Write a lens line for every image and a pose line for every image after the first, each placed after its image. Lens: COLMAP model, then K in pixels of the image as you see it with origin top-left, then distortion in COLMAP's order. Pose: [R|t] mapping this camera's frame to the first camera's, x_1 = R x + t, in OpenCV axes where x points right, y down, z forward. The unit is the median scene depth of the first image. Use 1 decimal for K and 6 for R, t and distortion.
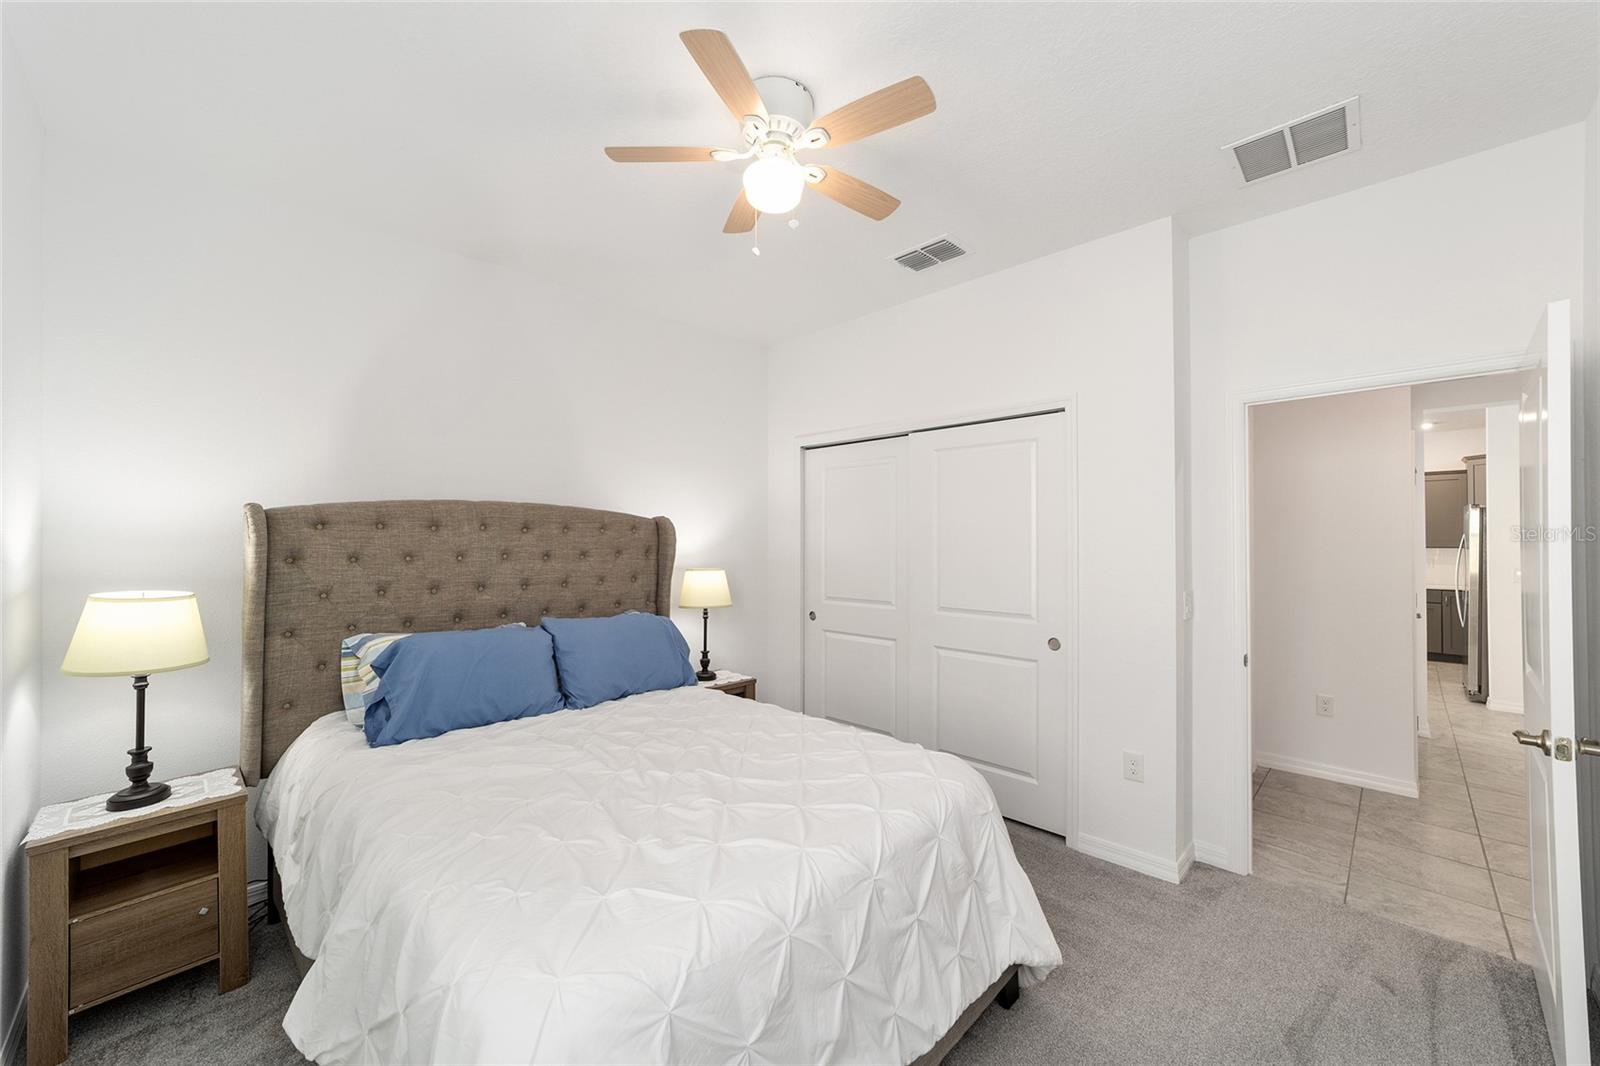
lens RADIAL K [[615.9, 0, 799.3], [0, 615.9, 534.9], [0, 0, 1]] dist [-0.011546, 0.005924]
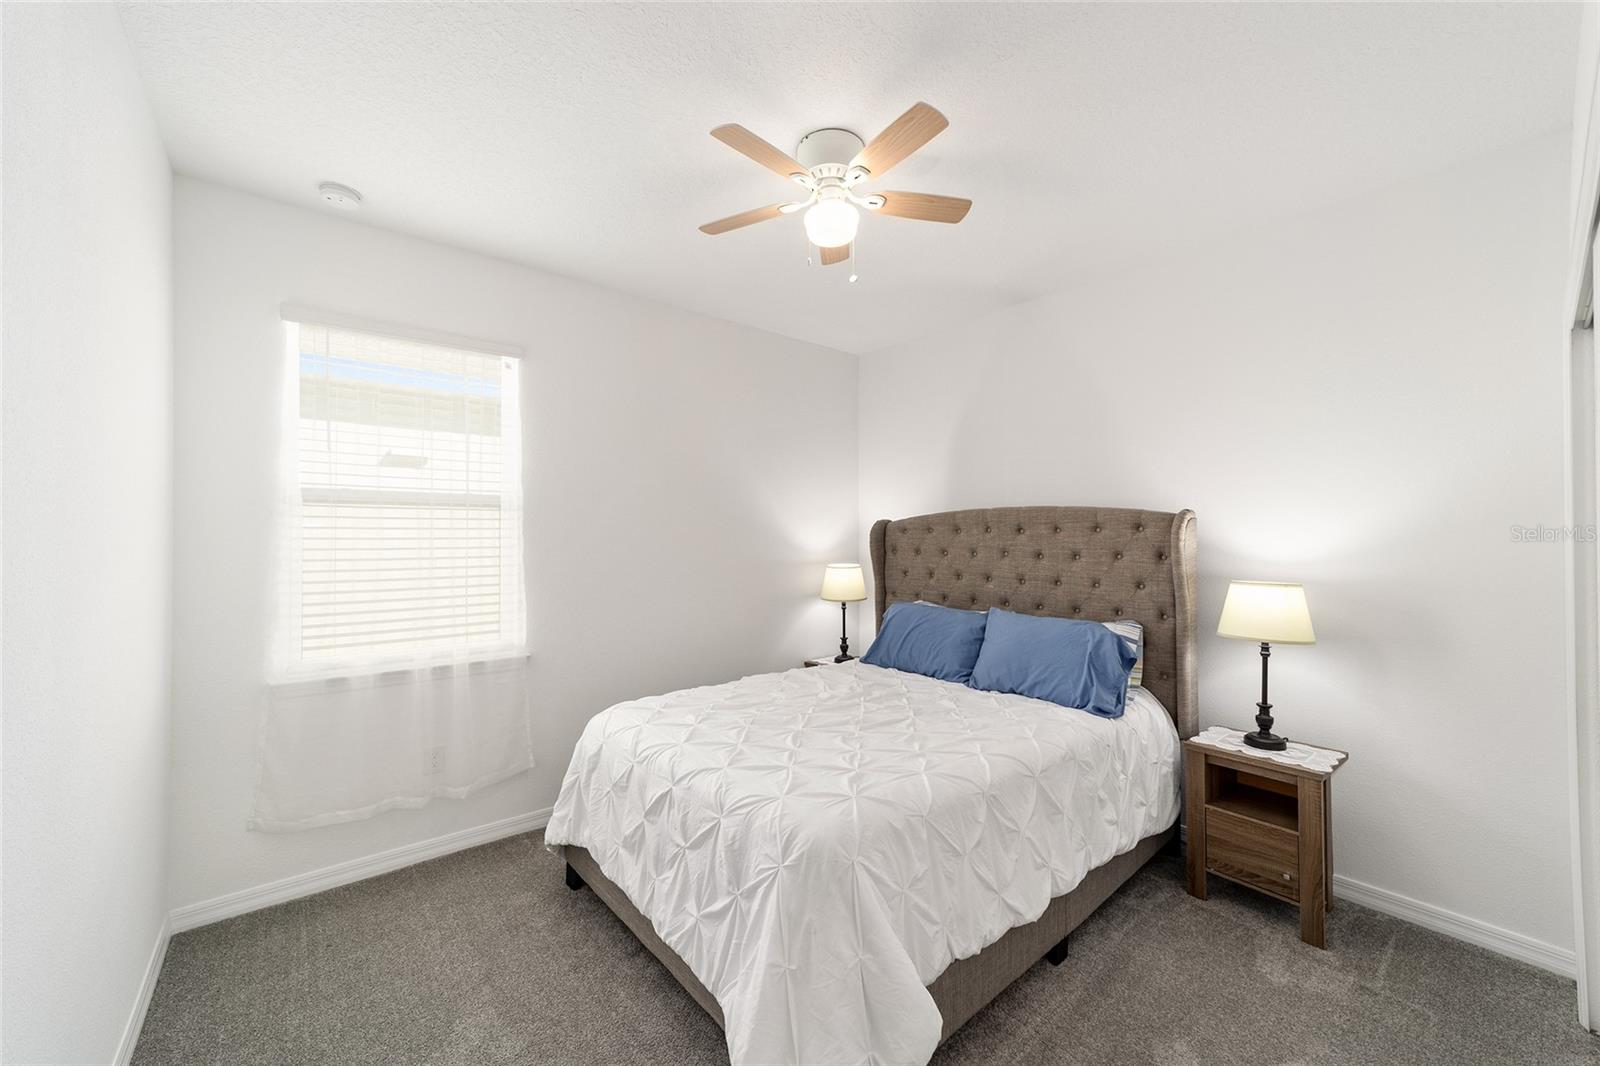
lens RADIAL K [[615.9, 0, 801.5], [0, 615.9, 535.4], [0, 0, 1]] dist [-0.011546, 0.005924]
pose [[-0.106737, 0.005401, -0.994273, 0.720923], [0.018453, 0.999824, 0.003450, -0.011929], [0.994116, -0.017979, -0.106817, 0.710653]]
